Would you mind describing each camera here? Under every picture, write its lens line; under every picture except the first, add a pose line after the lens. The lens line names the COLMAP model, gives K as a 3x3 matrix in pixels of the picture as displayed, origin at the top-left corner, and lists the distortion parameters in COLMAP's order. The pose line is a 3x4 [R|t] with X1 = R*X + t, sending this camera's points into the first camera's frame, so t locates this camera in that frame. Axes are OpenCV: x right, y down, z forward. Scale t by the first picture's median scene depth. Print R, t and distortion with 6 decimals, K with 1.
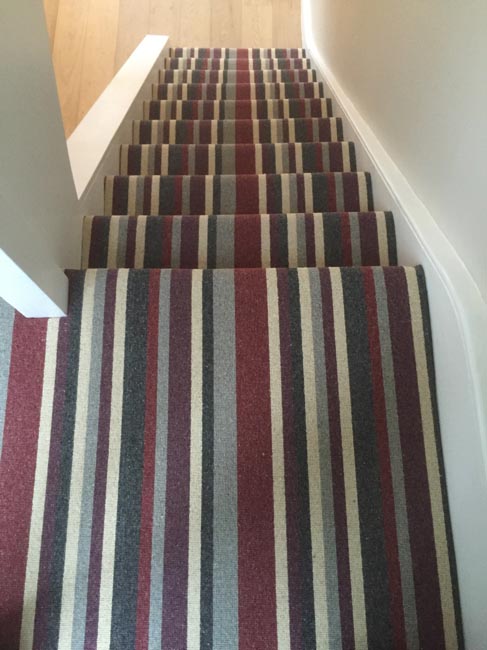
lens RADIAL K [[560.8, 0, 244.6], [0, 560.8, 326.7], [0, 0, 1]] dist [0.092778, -0.137095]
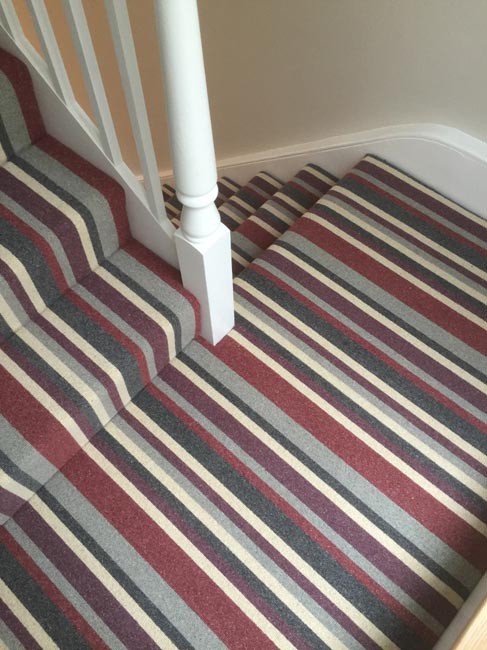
lens RADIAL K [[560.8, 0, 244.6], [0, 560.8, 326.7], [0, 0, 1]] dist [0.092778, -0.137095]
pose [[0.675395, -0.650814, 0.346819, -0.756919], [0.714931, 0.693185, -0.091479, 0.118810], [-0.180873, 0.309736, 0.933460, -0.205320]]
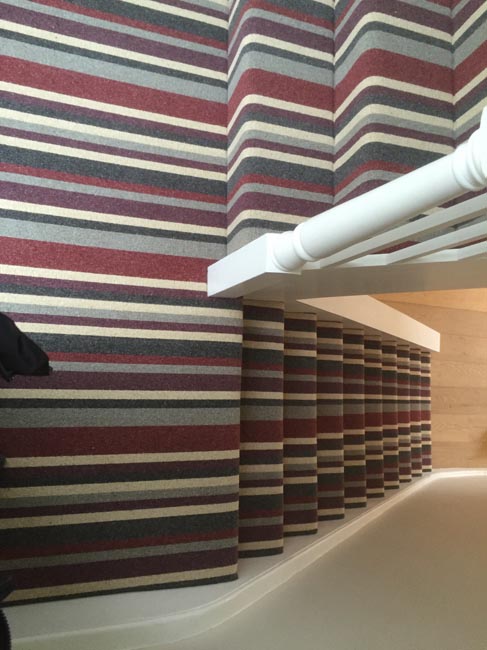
lens RADIAL K [[560.8, 0, 244.6], [0, 560.8, 326.7], [0, 0, 1]] dist [0.092778, -0.137095]
pose [[-0.027395, 0.991789, -0.124915, -0.082763], [-0.993441, -0.040891, -0.106785, 0.033316], [-0.111016, 0.121171, 0.986404, -0.308280]]
